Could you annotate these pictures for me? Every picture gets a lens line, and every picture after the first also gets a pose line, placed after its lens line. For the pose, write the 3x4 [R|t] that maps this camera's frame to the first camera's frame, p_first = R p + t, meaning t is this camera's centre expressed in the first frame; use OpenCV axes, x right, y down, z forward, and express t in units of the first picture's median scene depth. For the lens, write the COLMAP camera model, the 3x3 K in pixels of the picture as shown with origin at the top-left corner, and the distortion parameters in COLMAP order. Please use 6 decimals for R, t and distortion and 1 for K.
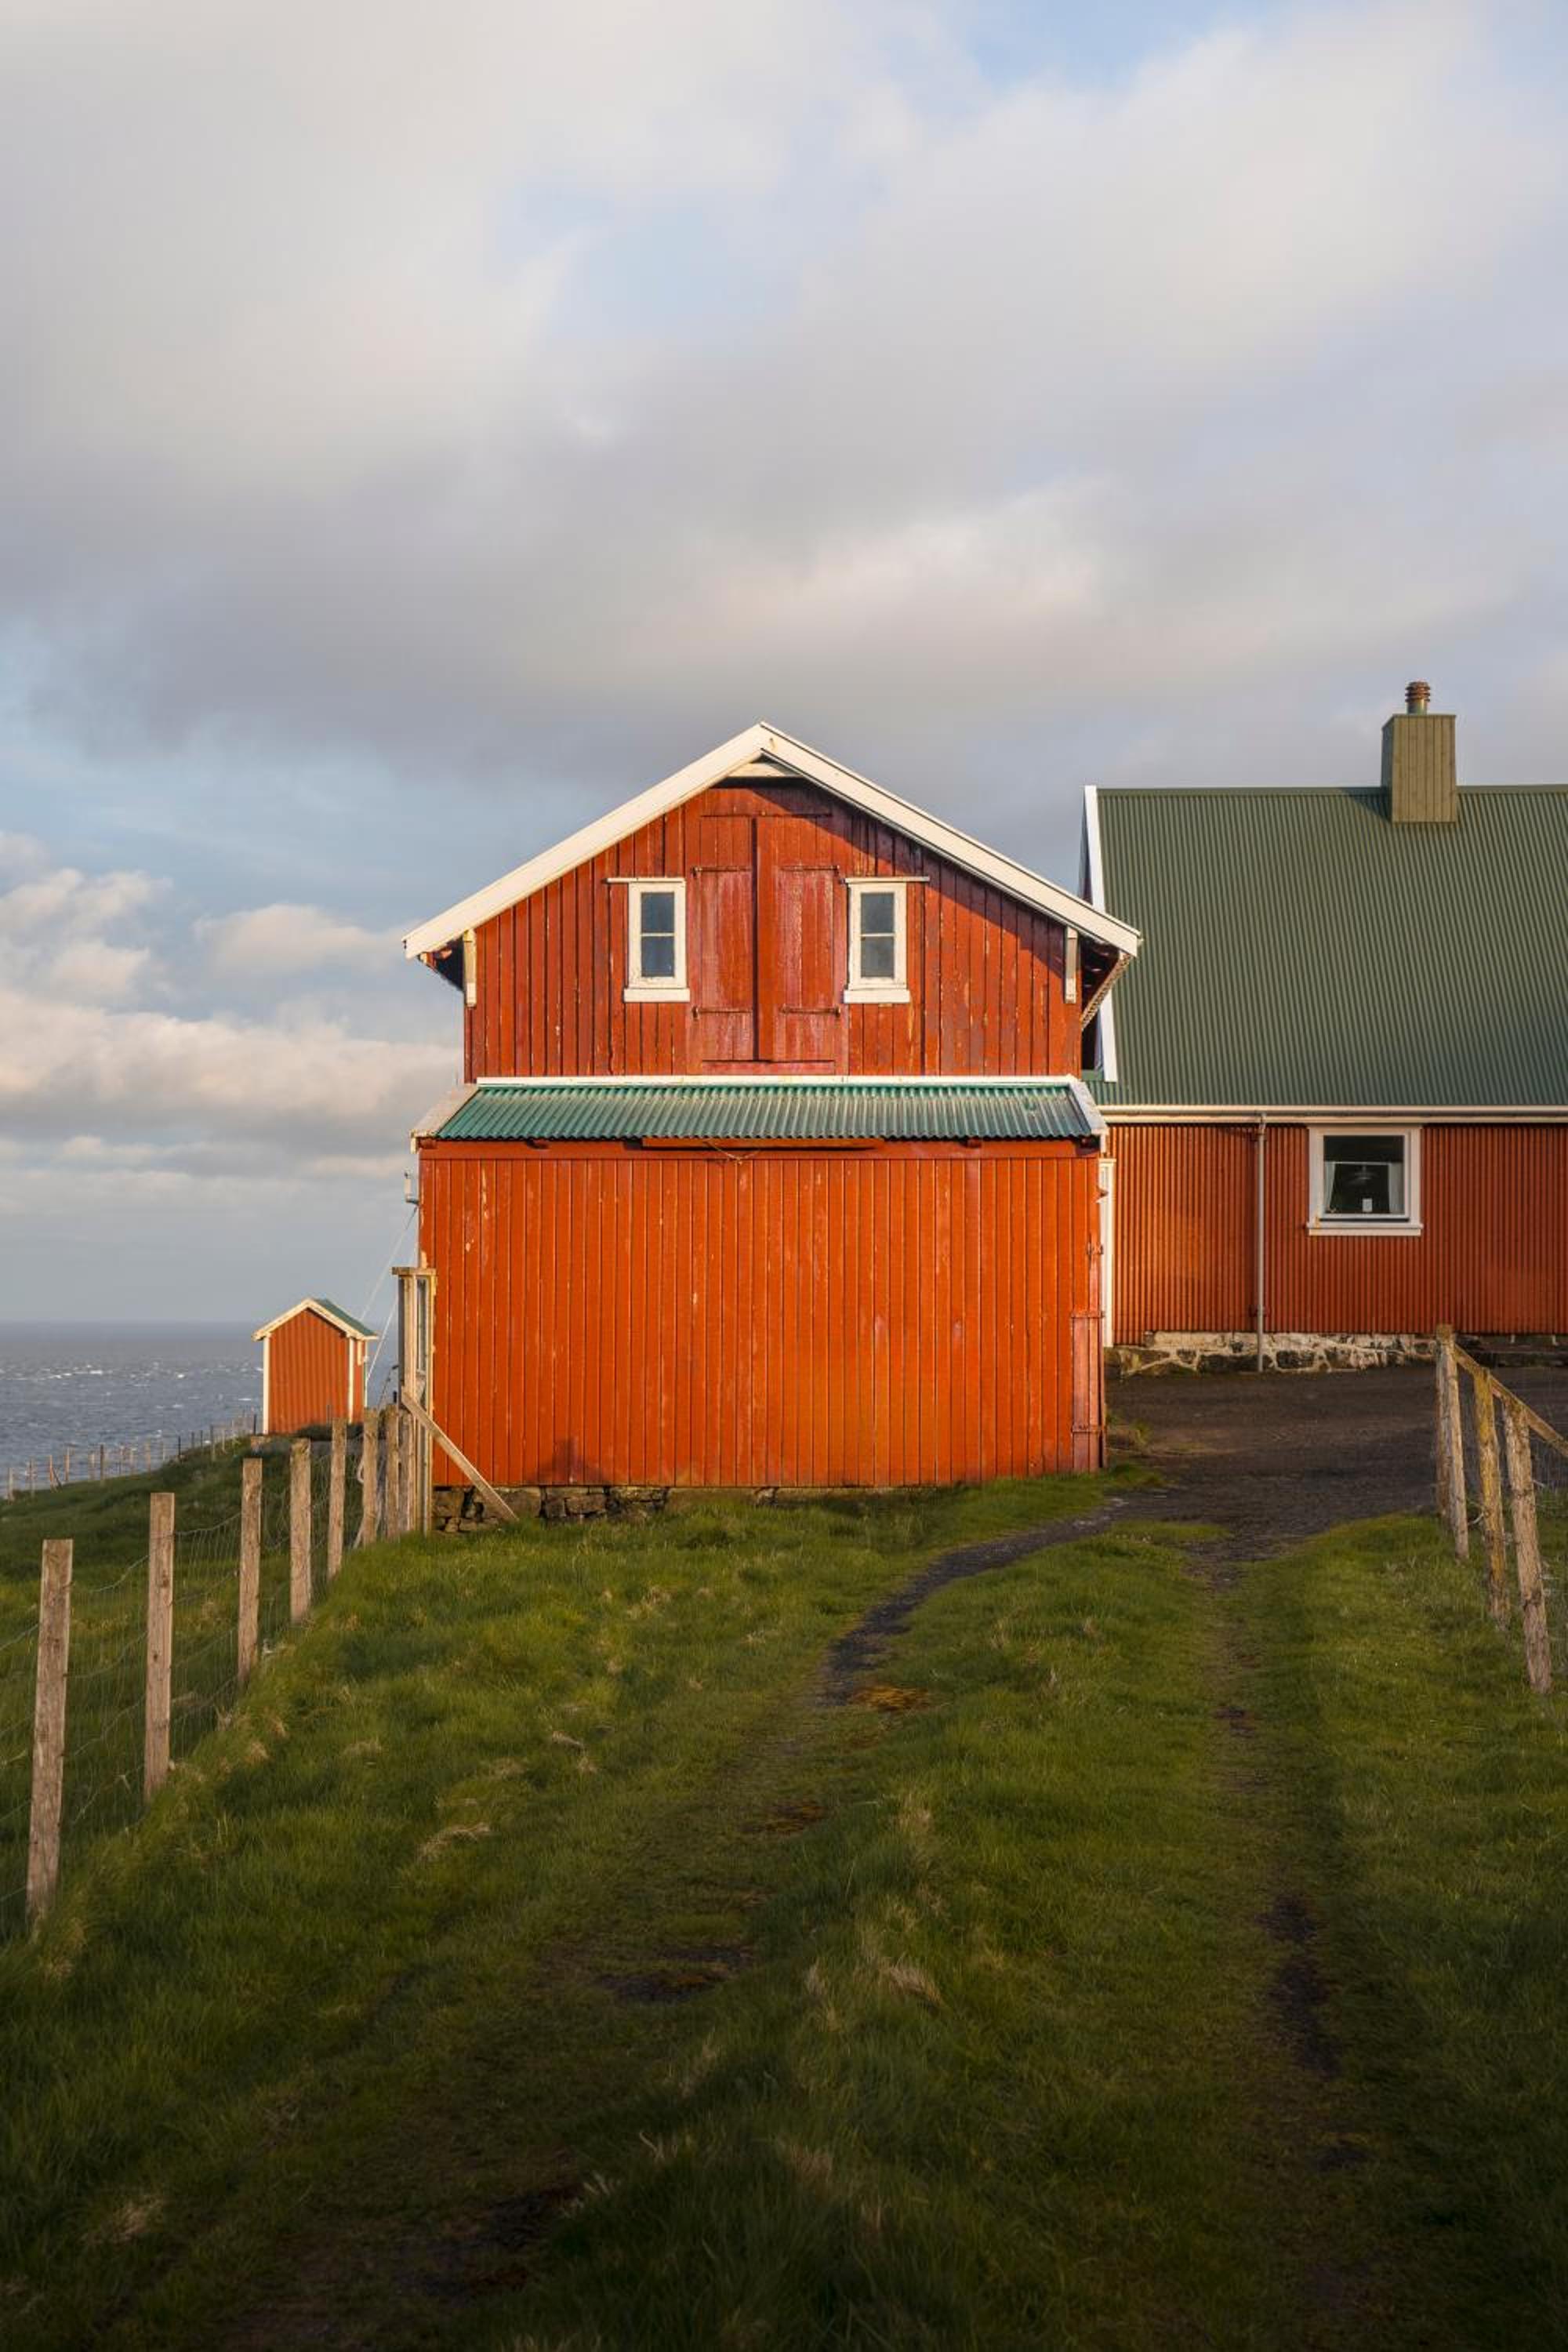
lens RADIAL K [[3328.7, 0, 808.5], [0, 3328.7, 1202.9], [0, 0, 1]] dist [0.176011, -0.010962]
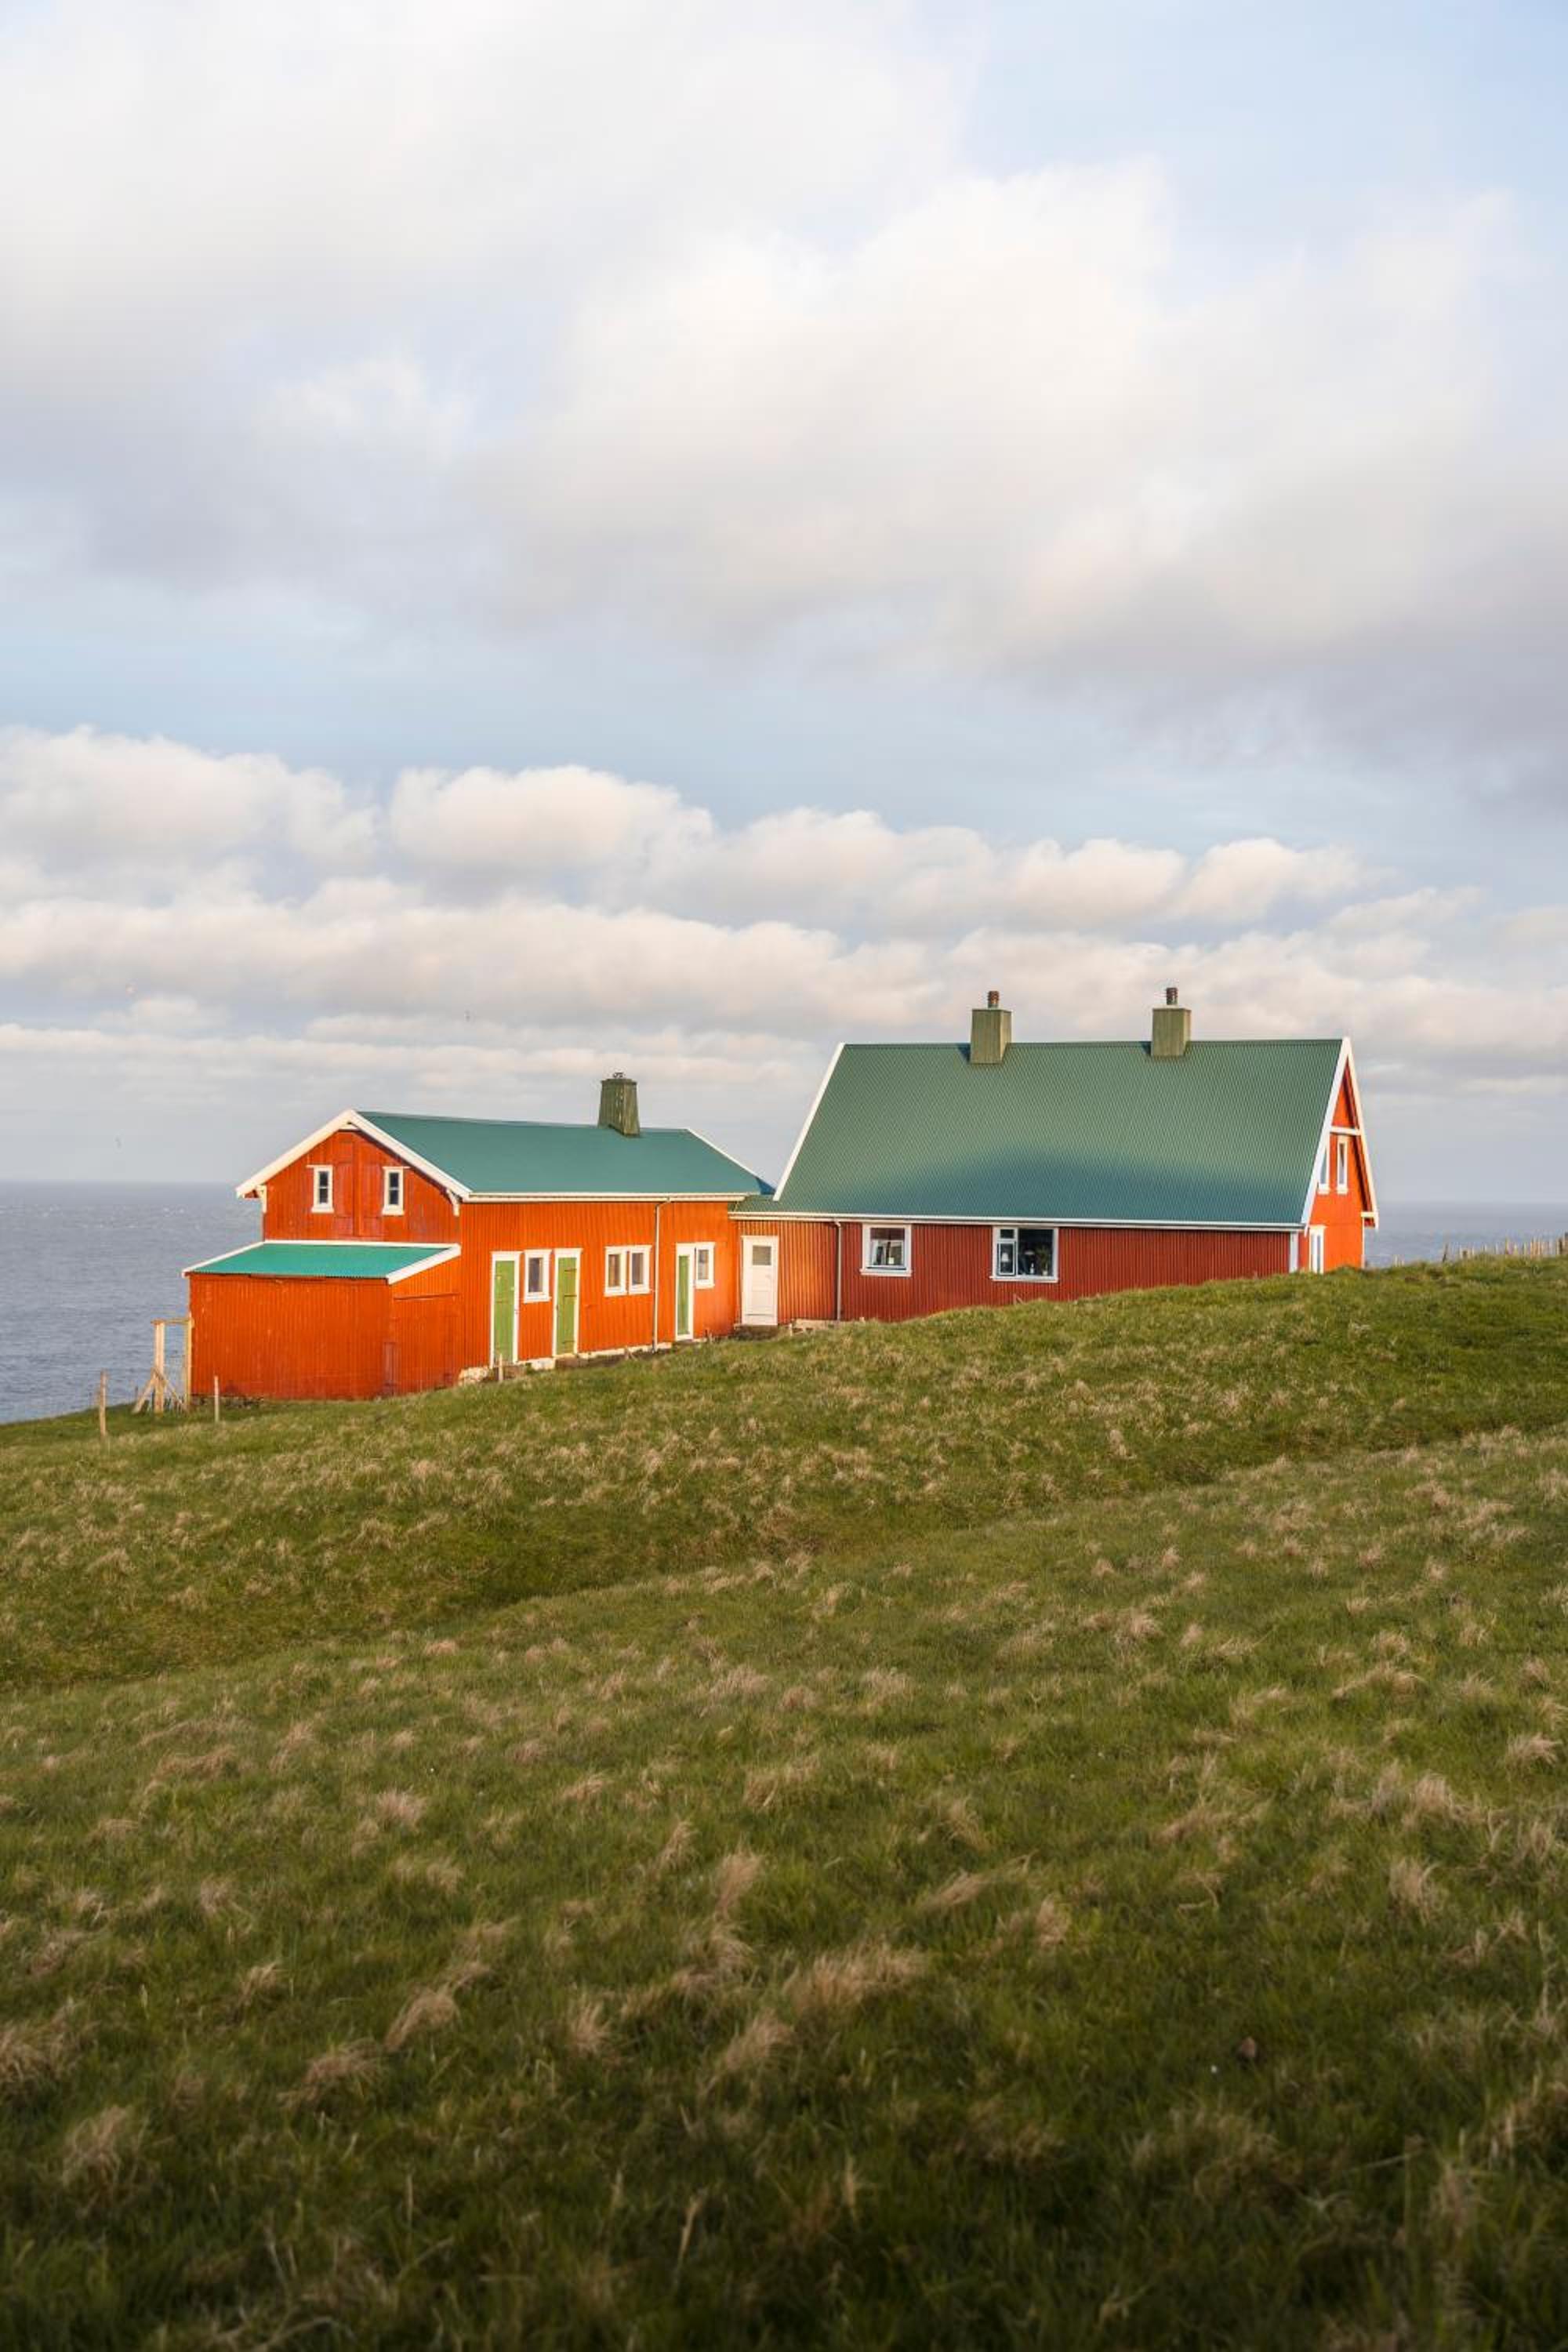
lens RADIAL K [[2463.1, 0, 786.9], [0, 2463.1, 1209.3], [0, 0, 1]] dist [-0.003869, 0.001534]
pose [[0.926537, 0.012803, -0.375986, 1.032324], [0.002302, 0.999209, 0.039699, -0.139844], [0.376197, -0.037648, 0.925775, -0.673005]]
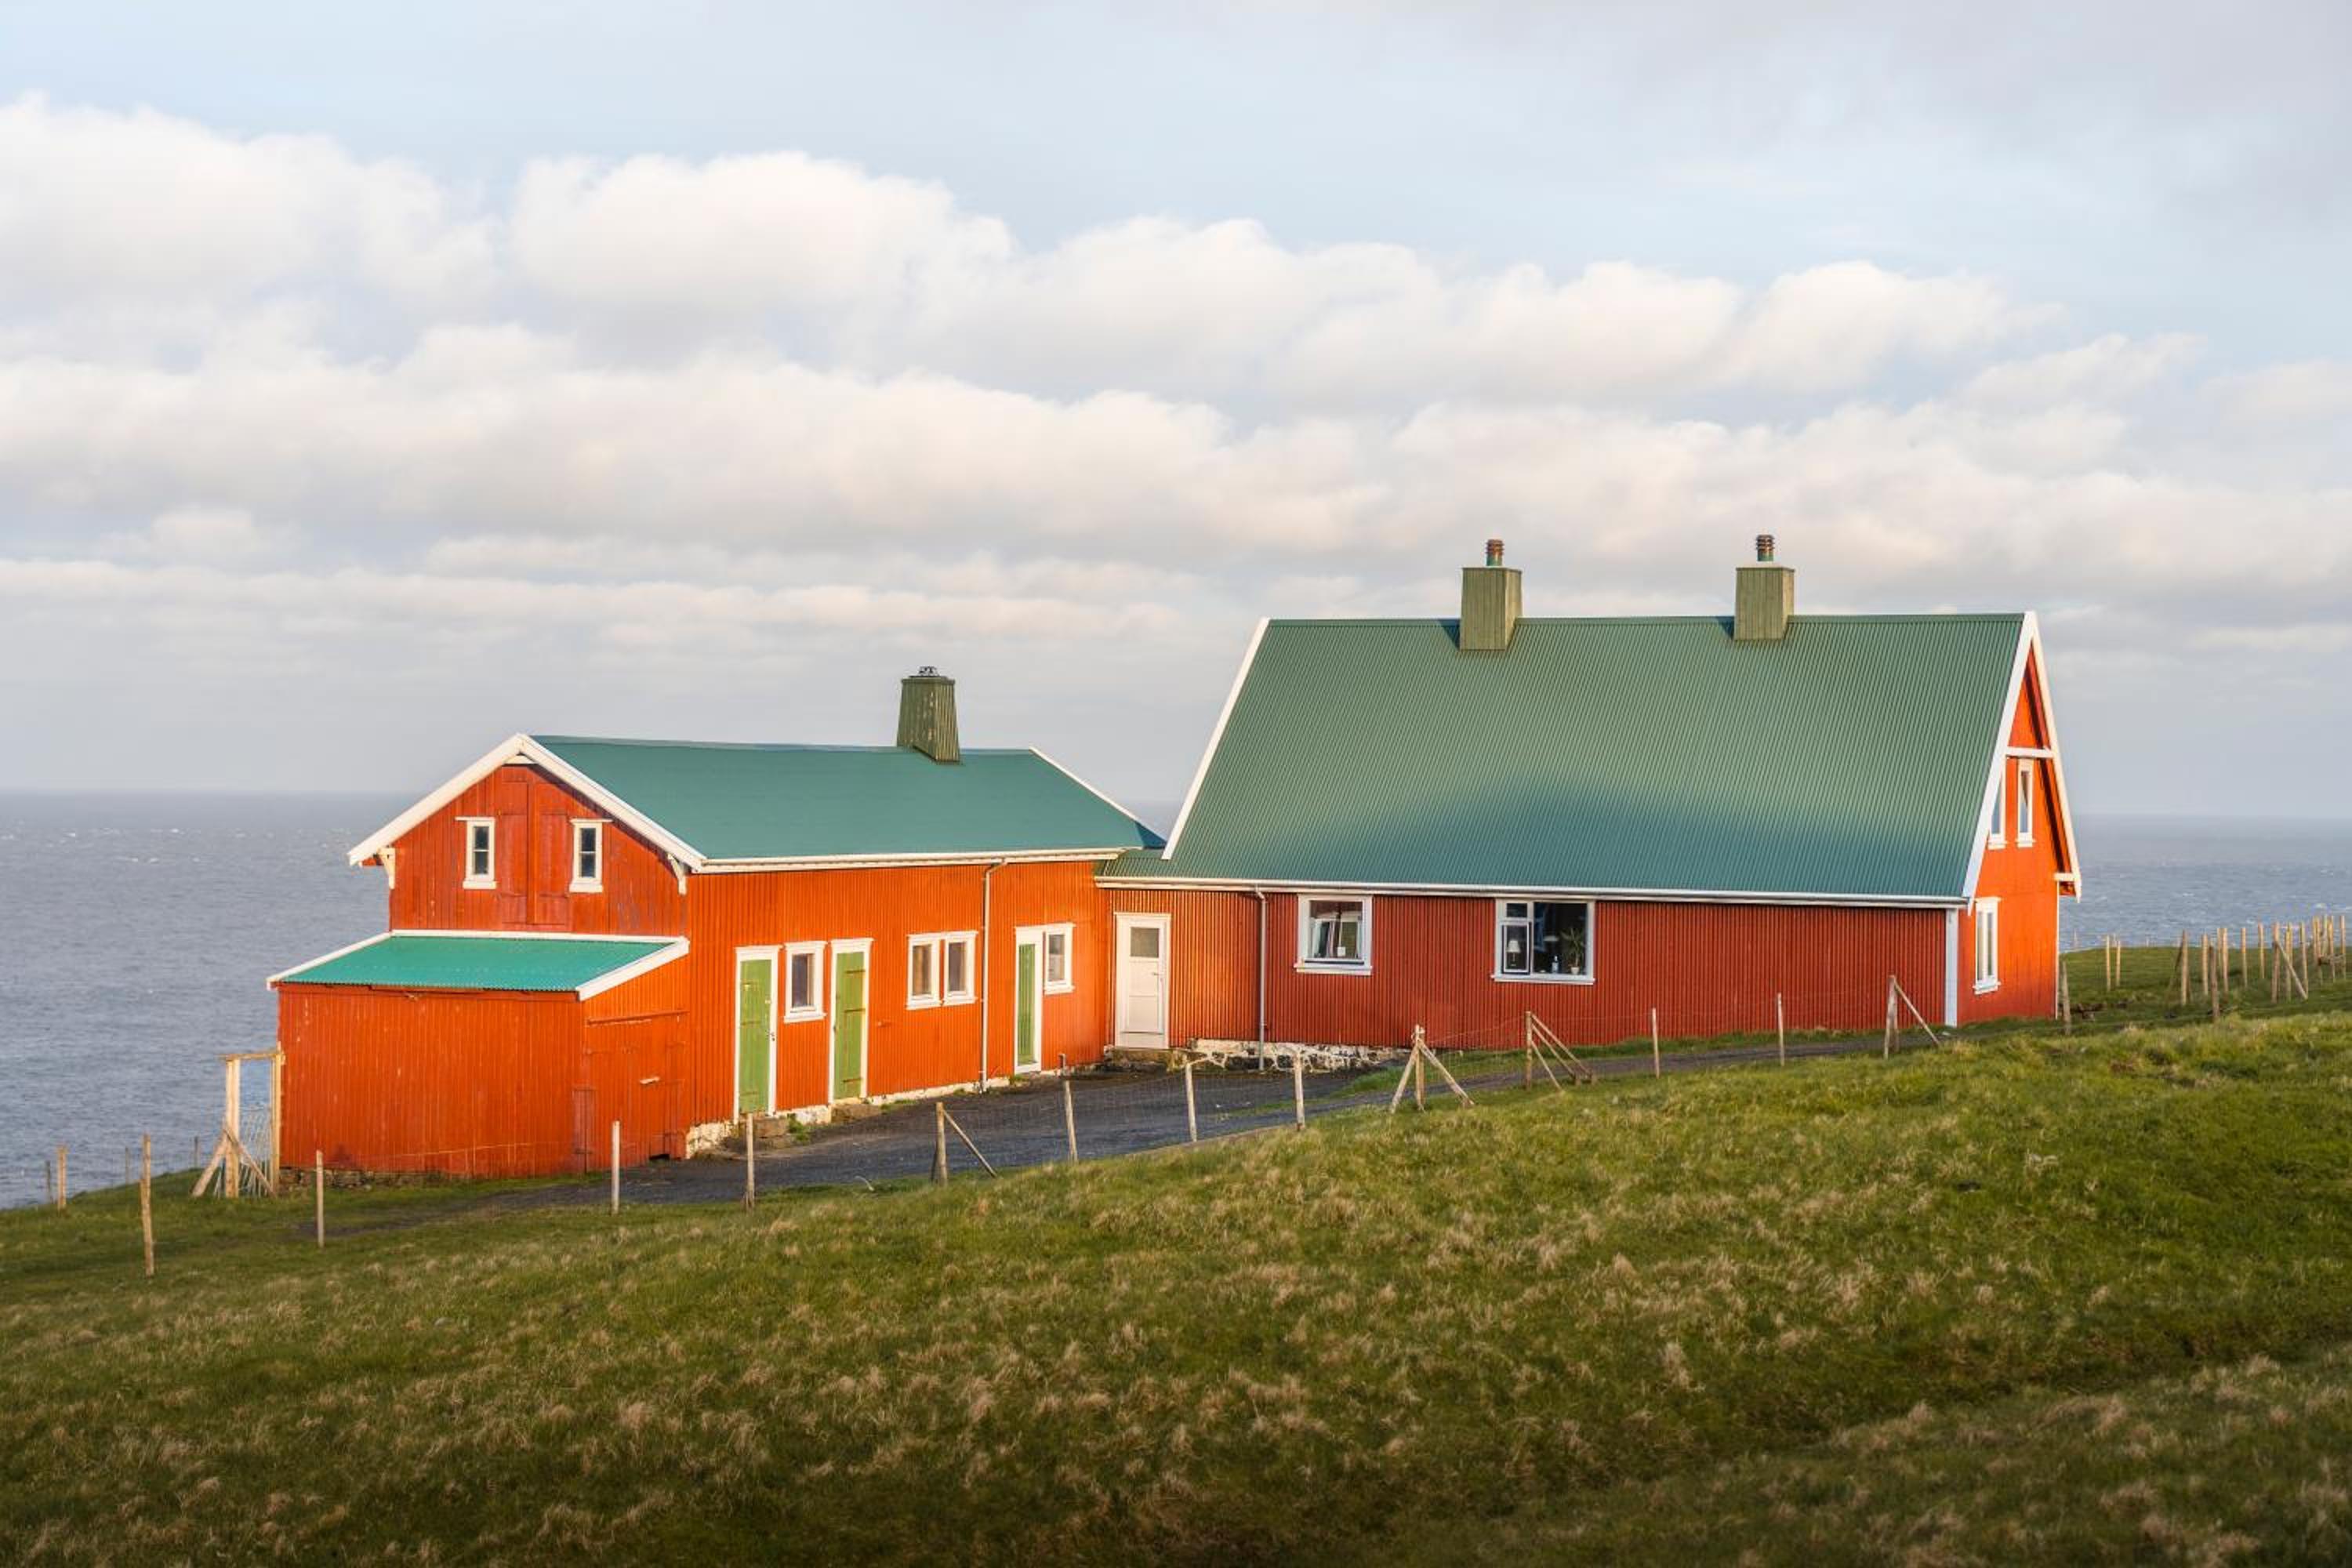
lens RADIAL K [[3747.2, 0, 1176.0], [0, 3747.2, 784.0], [0, 0, 1]] dist [0.002185, 0.027198]
pose [[0.925751, 0.005493, -0.378093, 1.036241], [0.005350, 0.999604, 0.027621, -0.167635], [0.378095, -0.027593, 0.925355, -0.680483]]
